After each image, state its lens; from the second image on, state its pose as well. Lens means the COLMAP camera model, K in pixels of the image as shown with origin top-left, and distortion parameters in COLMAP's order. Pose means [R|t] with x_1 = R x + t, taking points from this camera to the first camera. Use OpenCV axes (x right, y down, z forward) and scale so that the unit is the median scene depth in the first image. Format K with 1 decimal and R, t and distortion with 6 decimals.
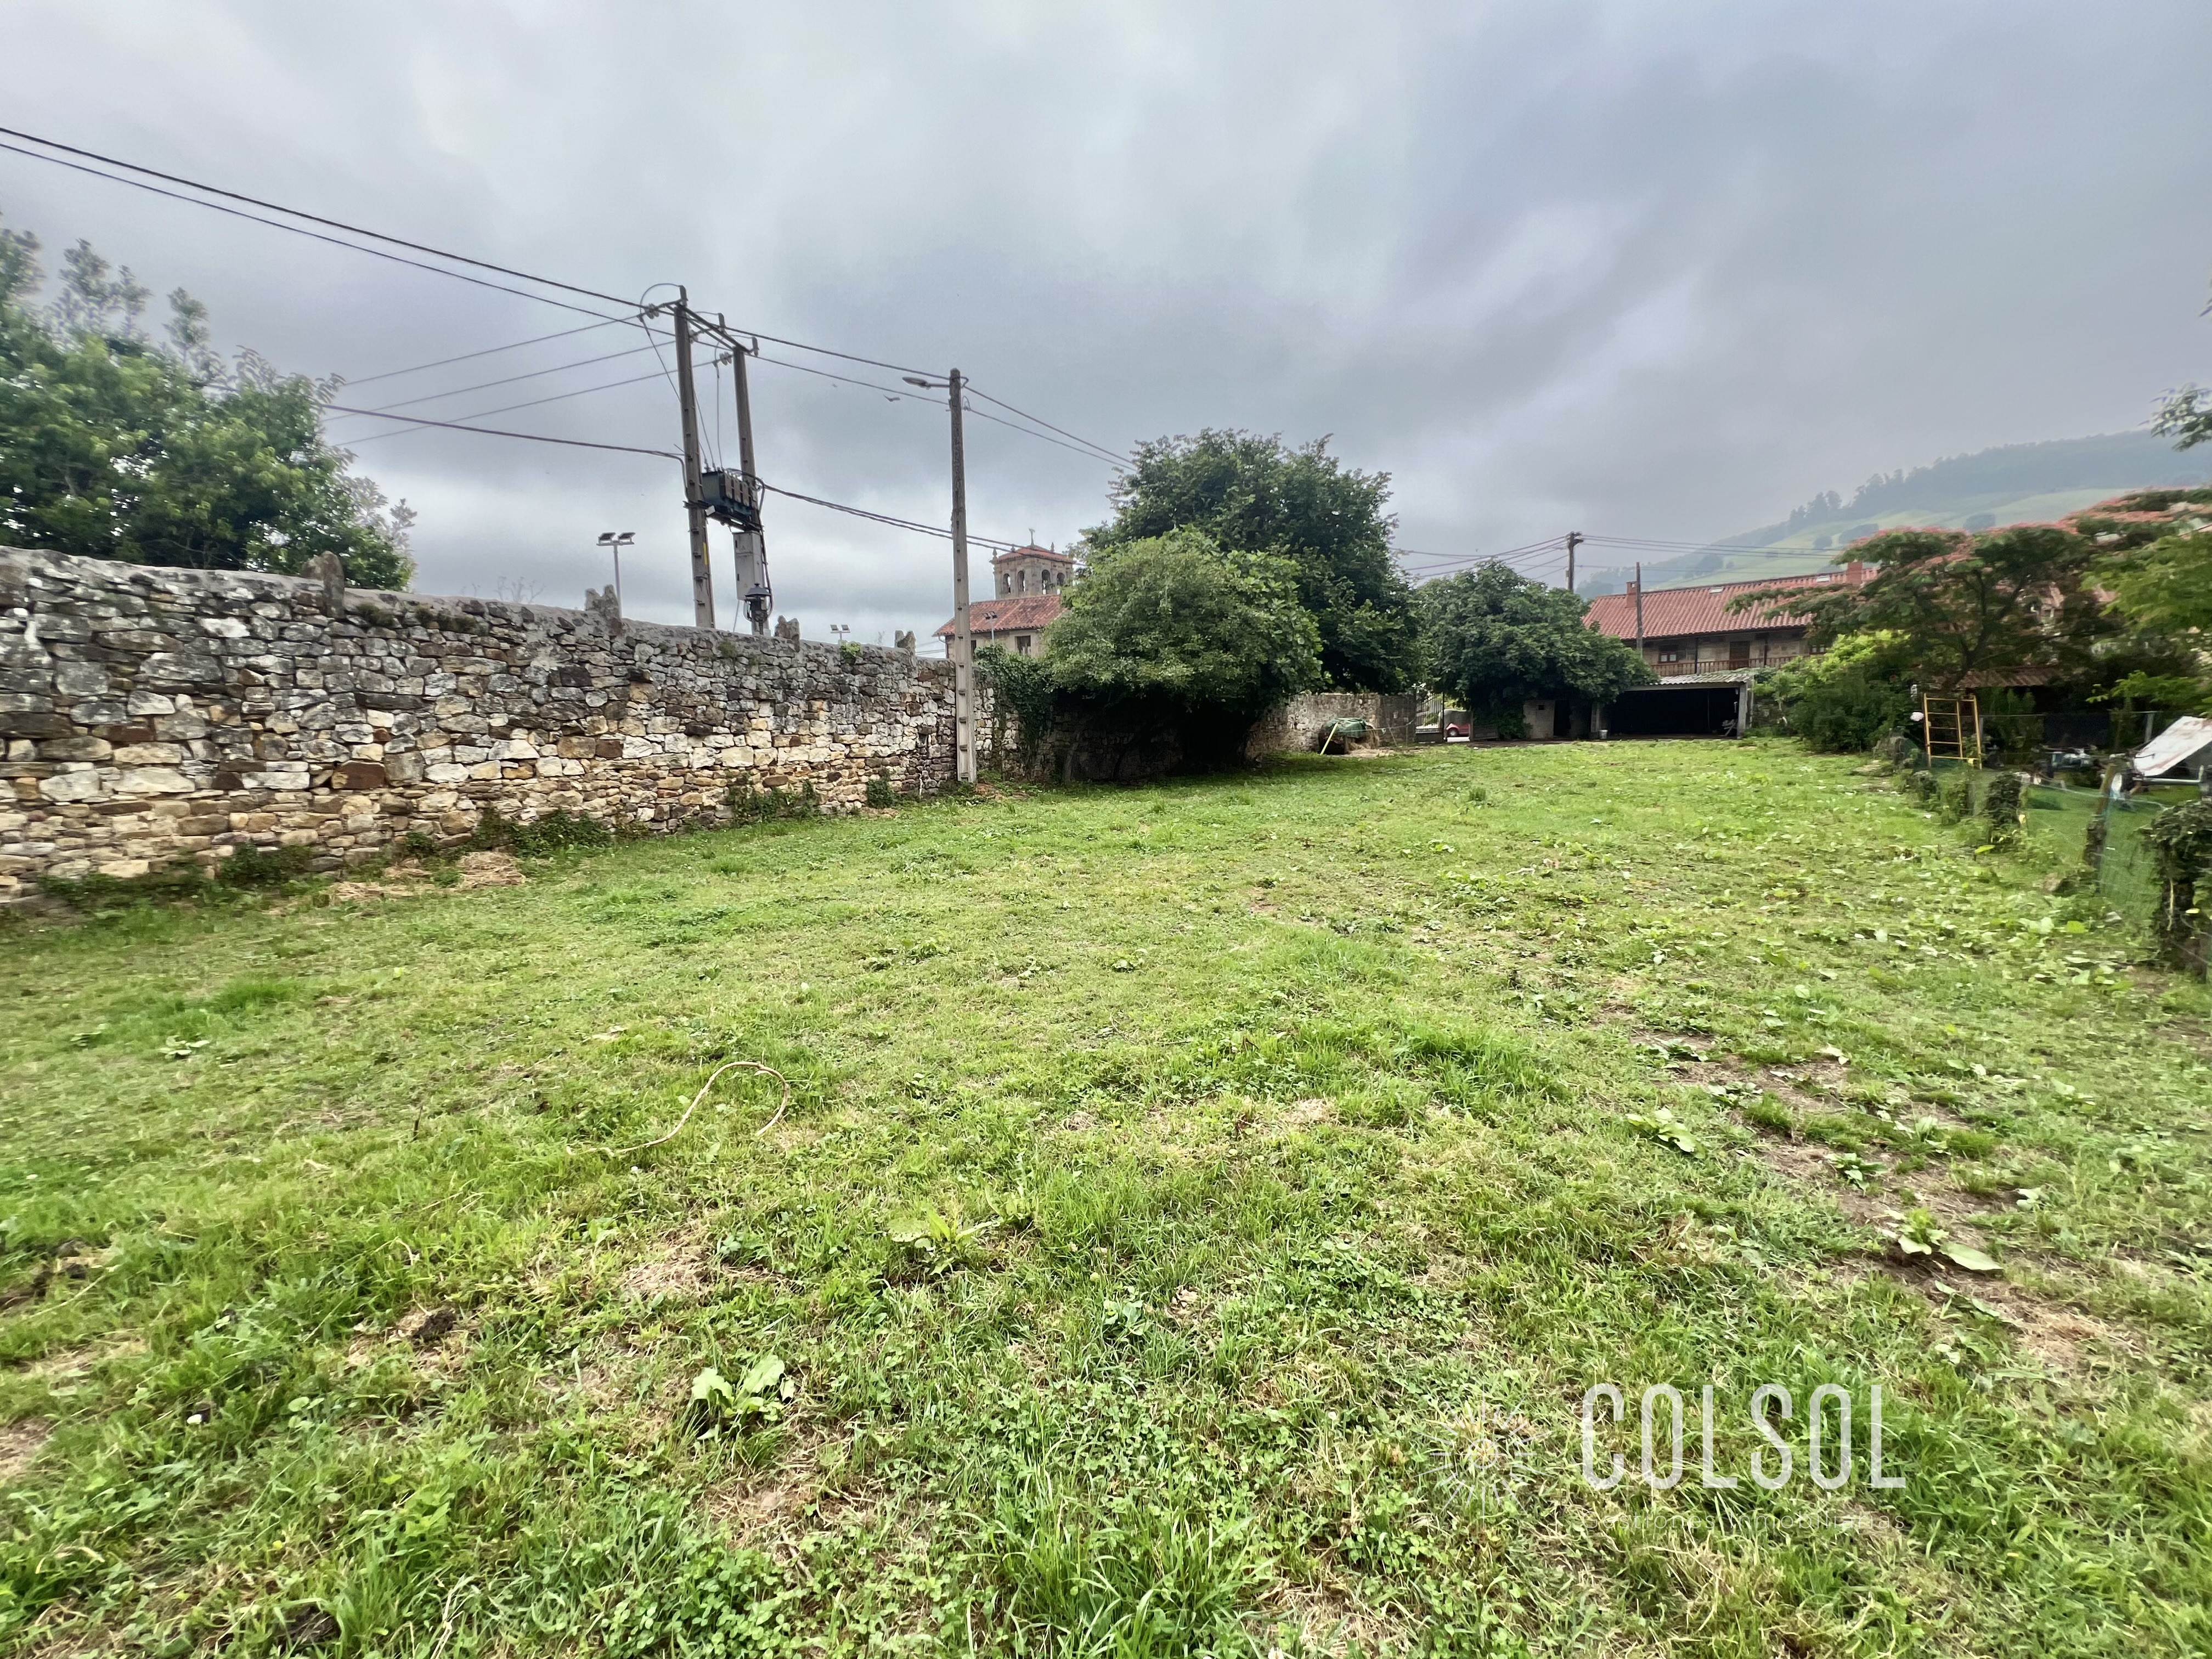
lens RADIAL K [[889.3, 0, 1094.2], [0, 889.3, 827.4], [0, 0, 1]] dist [-0.002733, 0.000823]
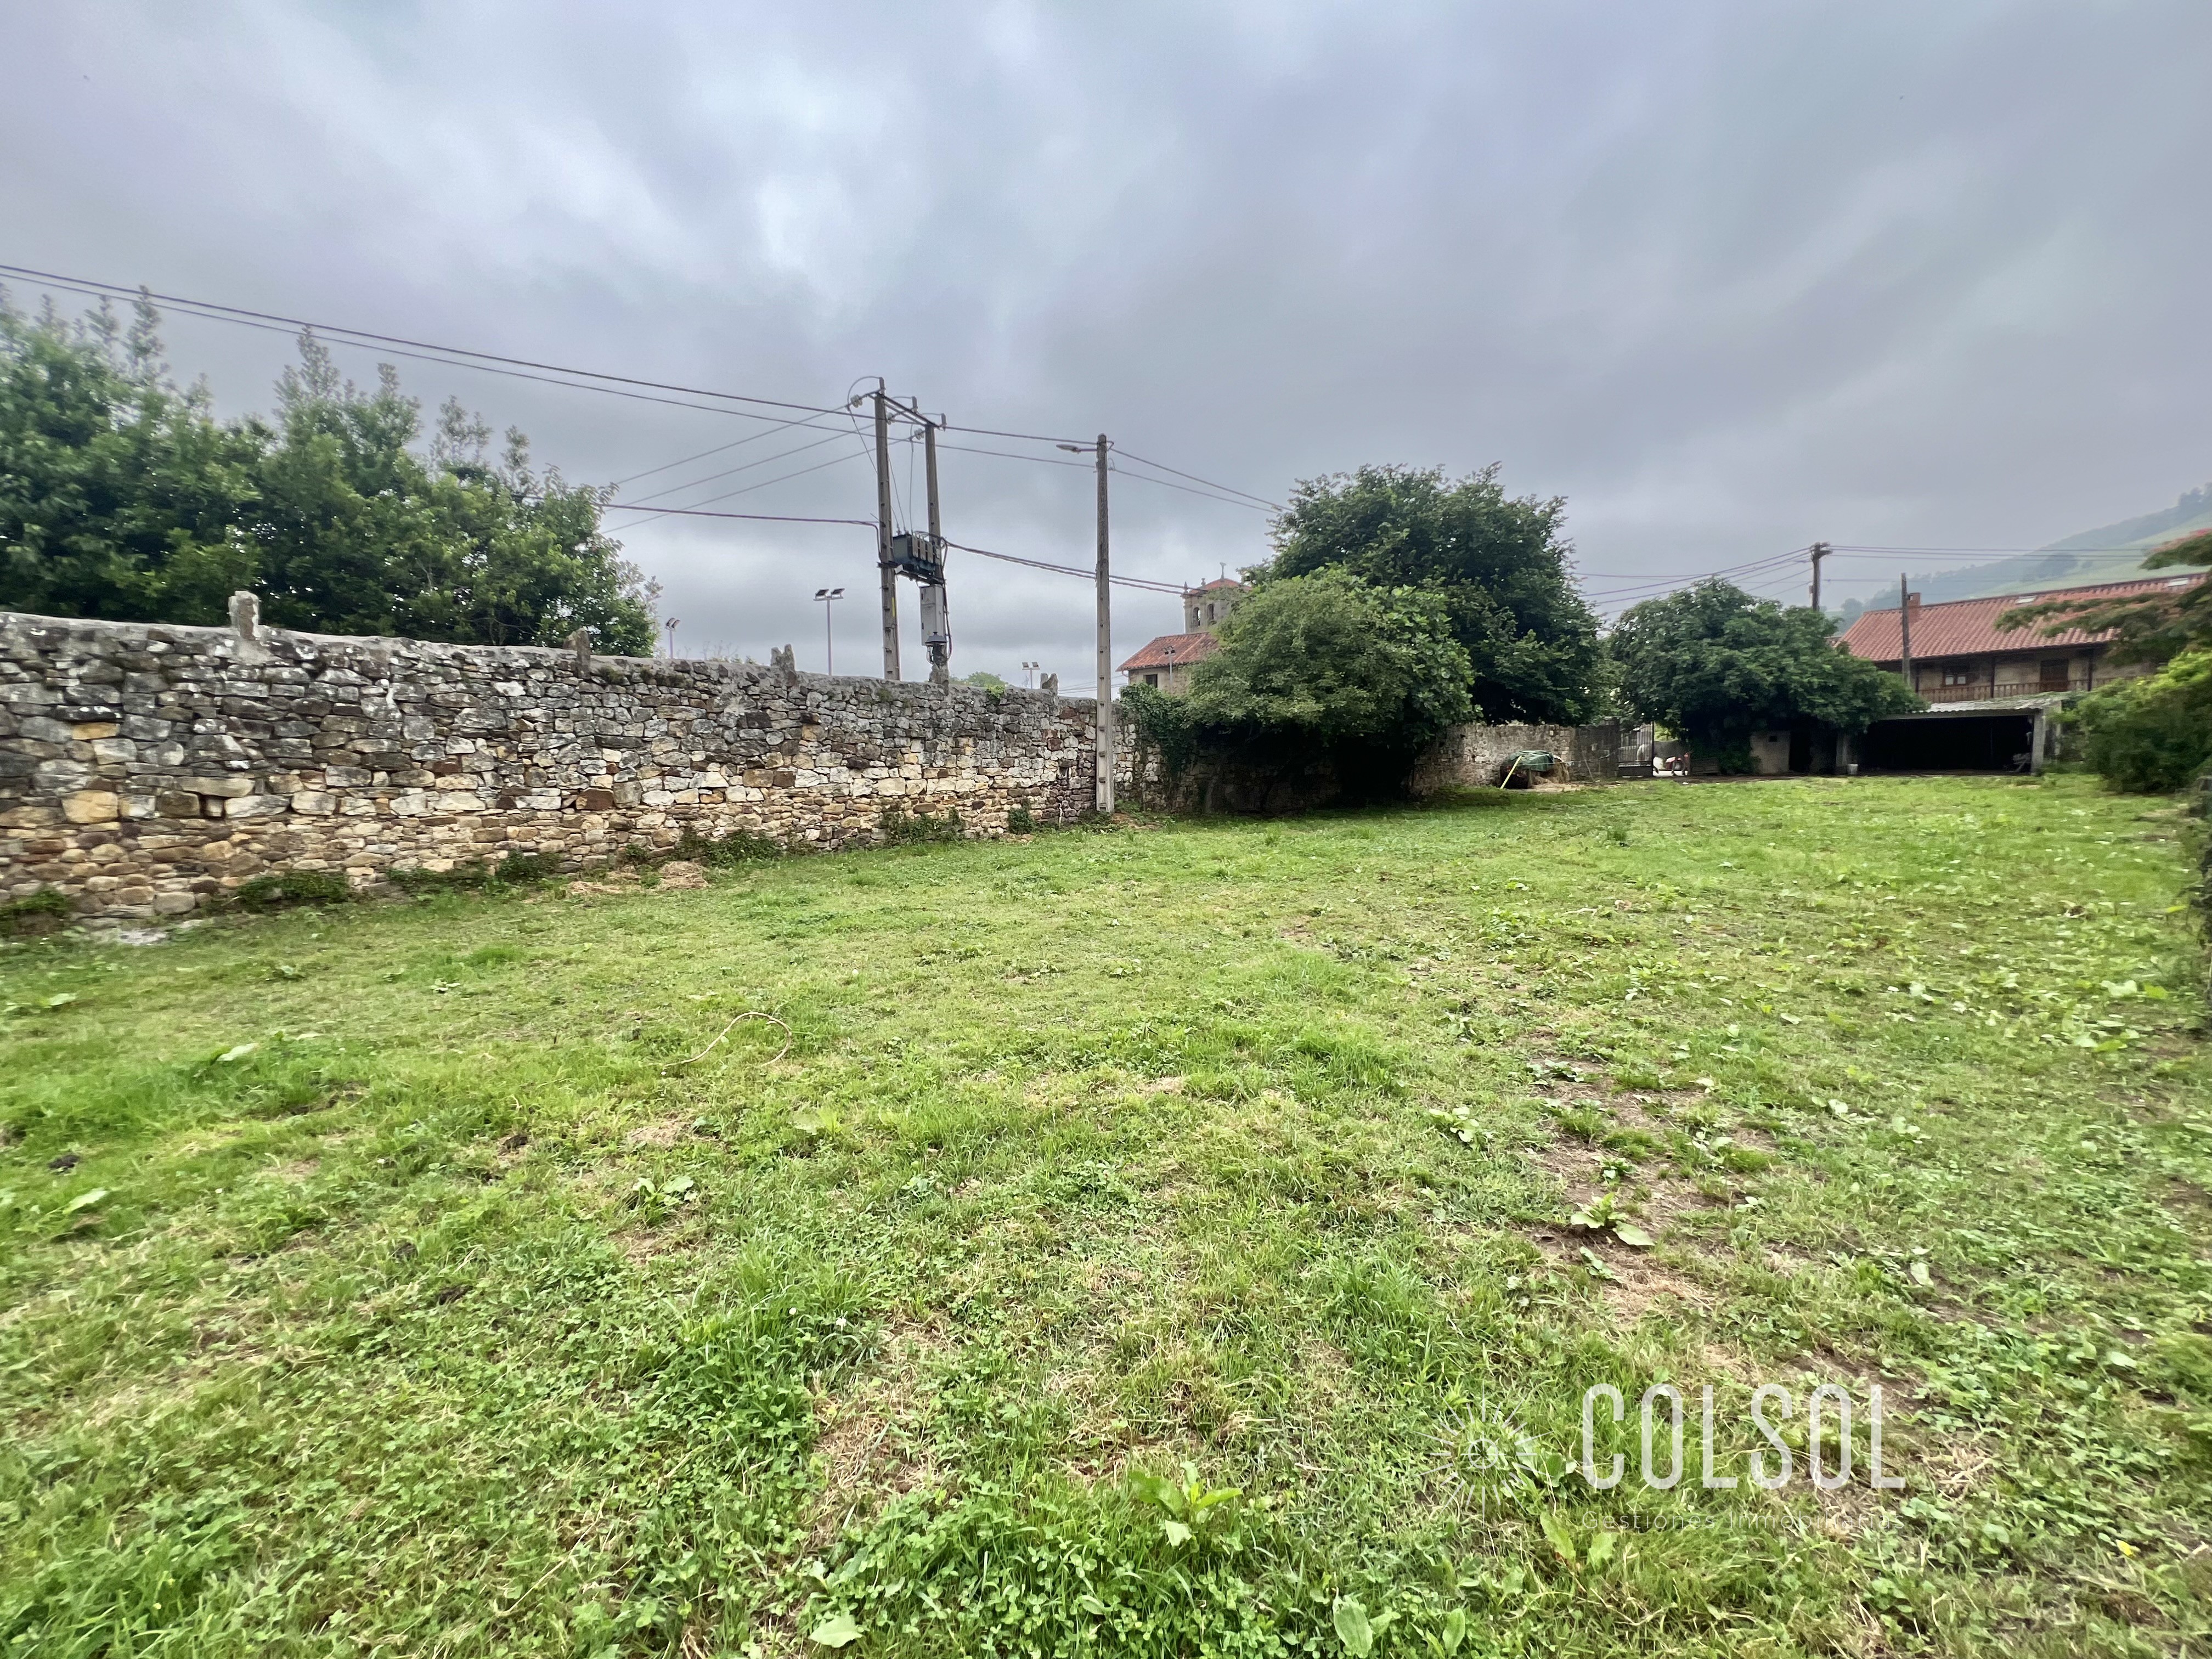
lens RADIAL K [[889.3, 0, 1095.7], [0, 889.3, 827.3], [0, 0, 1]] dist [-0.002733, 0.000823]
pose [[0.975237, 0.020802, -0.220182, 0.186053], [-0.028002, 0.999169, -0.029631, 0.000044], [0.219382, 0.035063, 0.975009, -0.110111]]
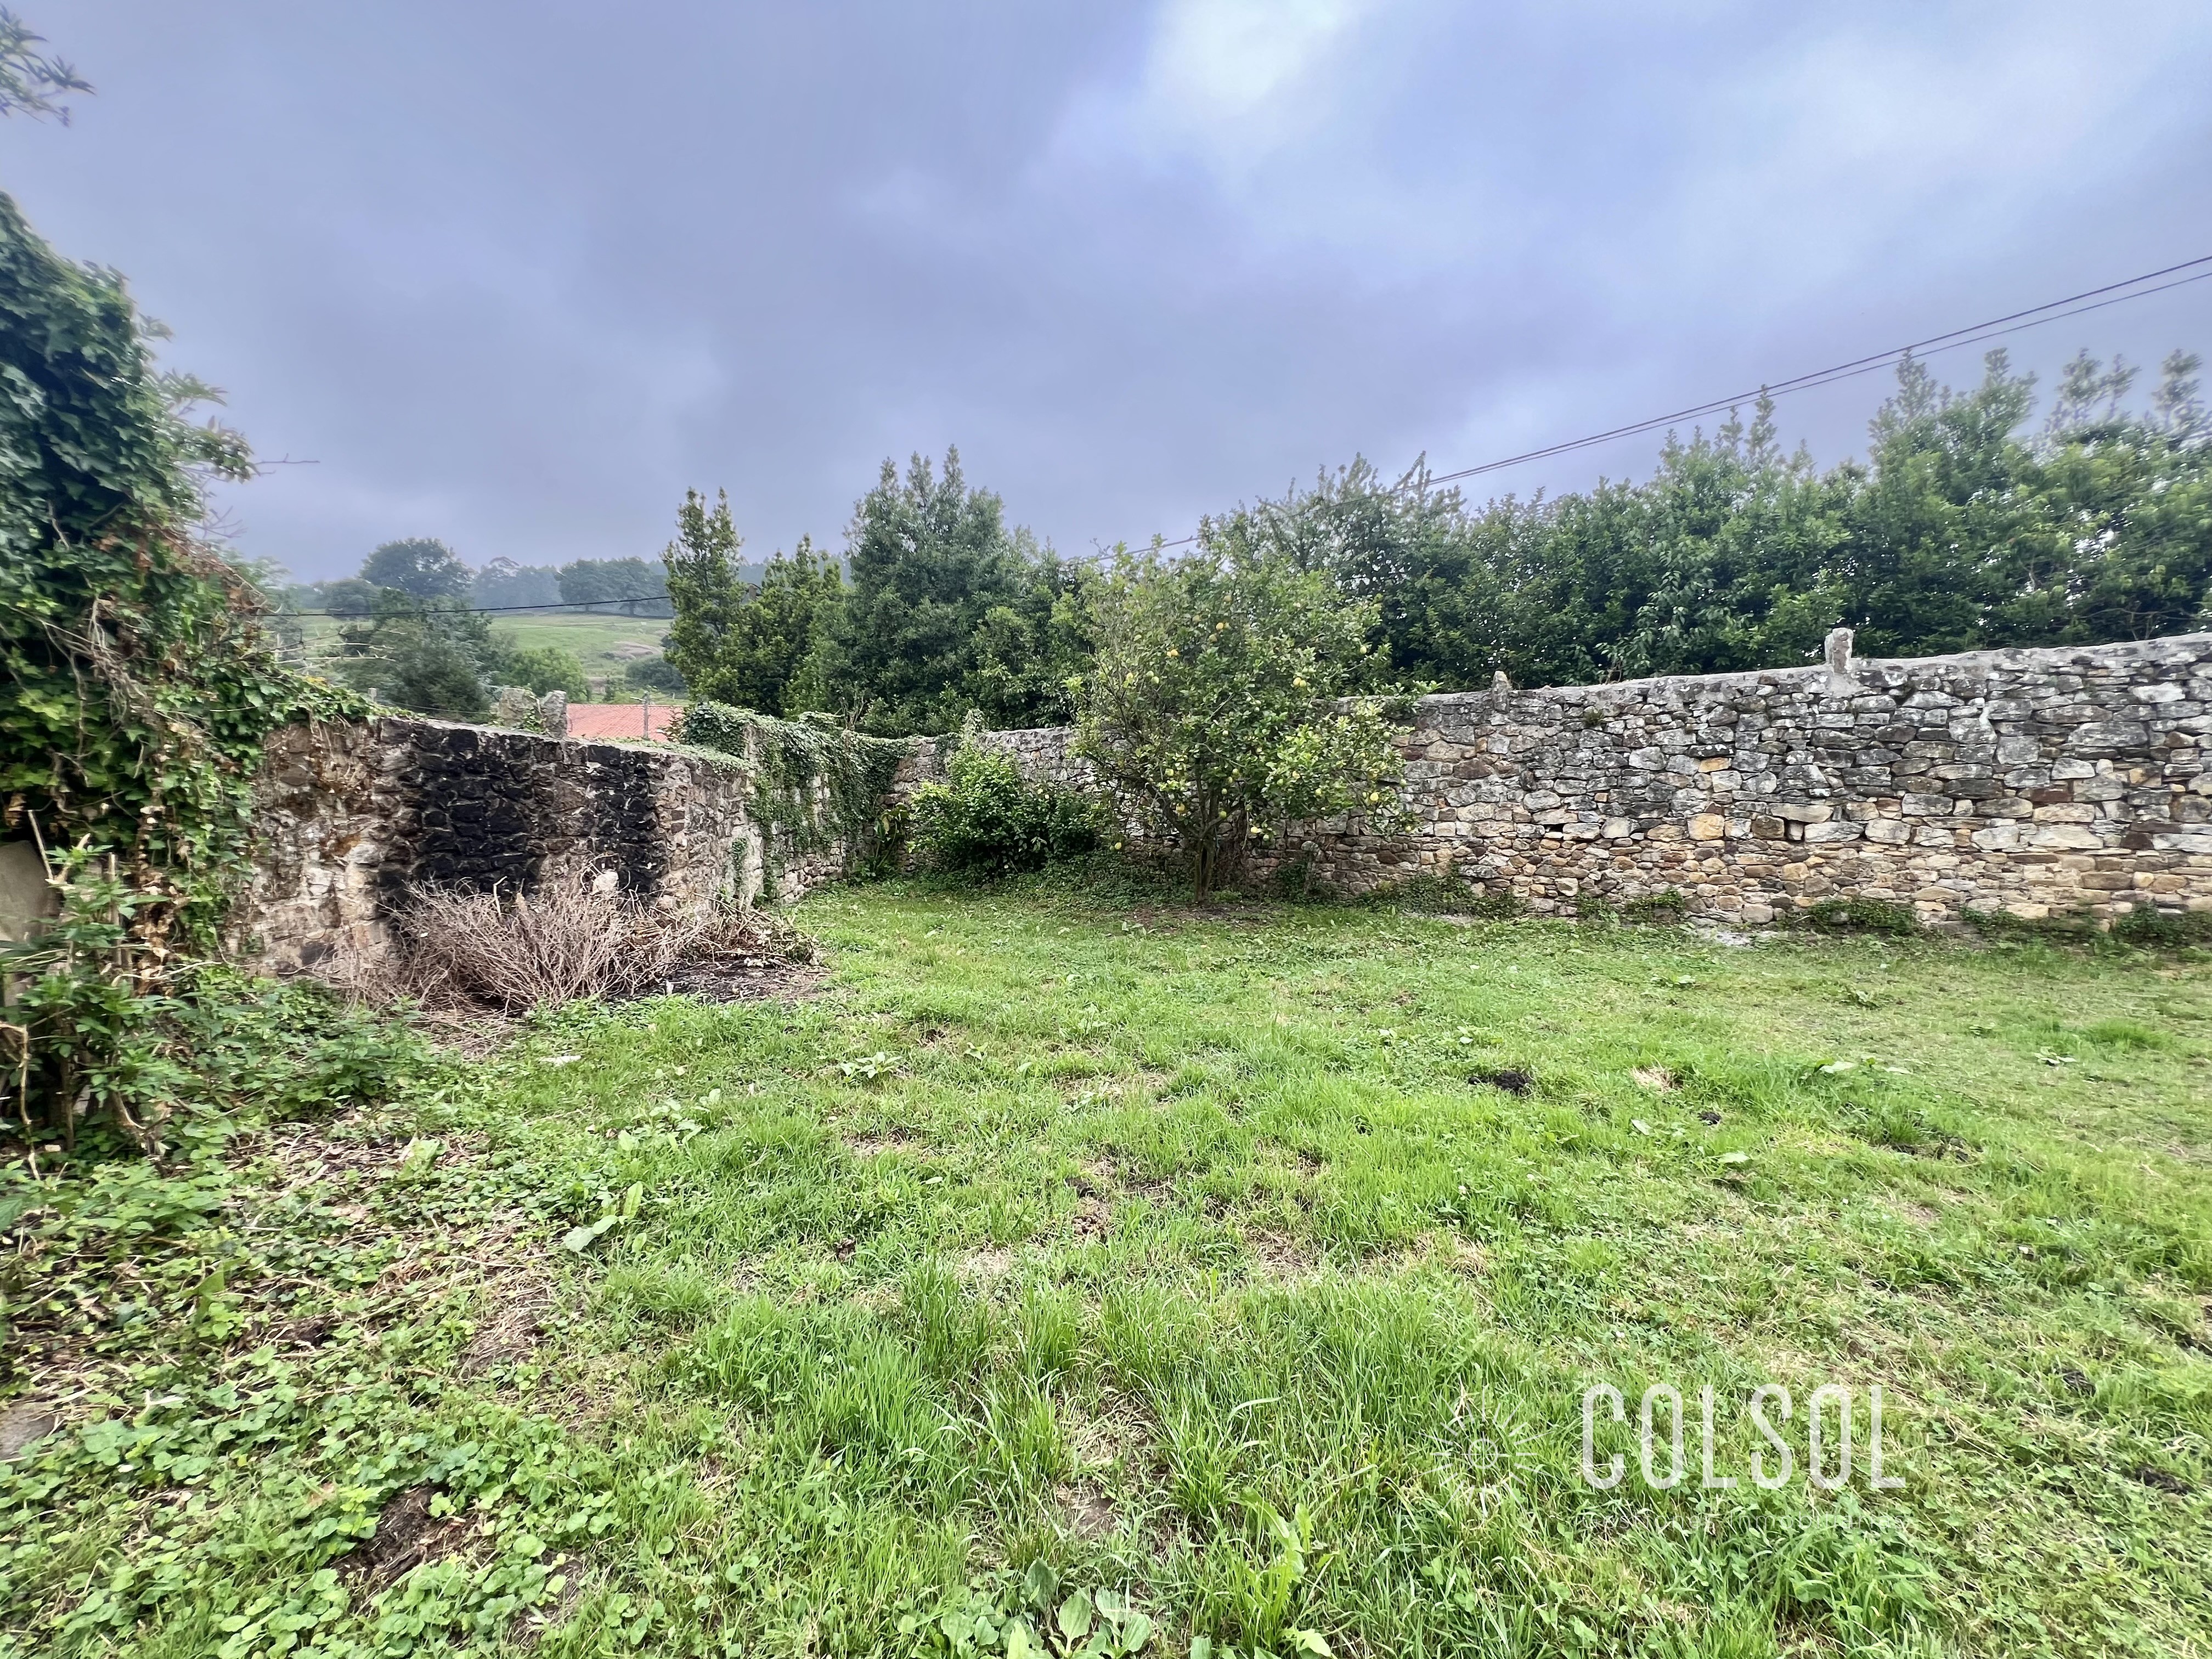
lens RADIAL K [[889.3, 0, 1090.6], [0, 889.3, 828.9], [0, 0, 1]] dist [-0.002733, 0.000823]
pose [[-0.076407, 0.044081, -0.996102, 0.147775], [-0.102335, 0.993400, 0.051811, 0.005163], [0.991811, 0.105895, -0.071392, -0.138549]]
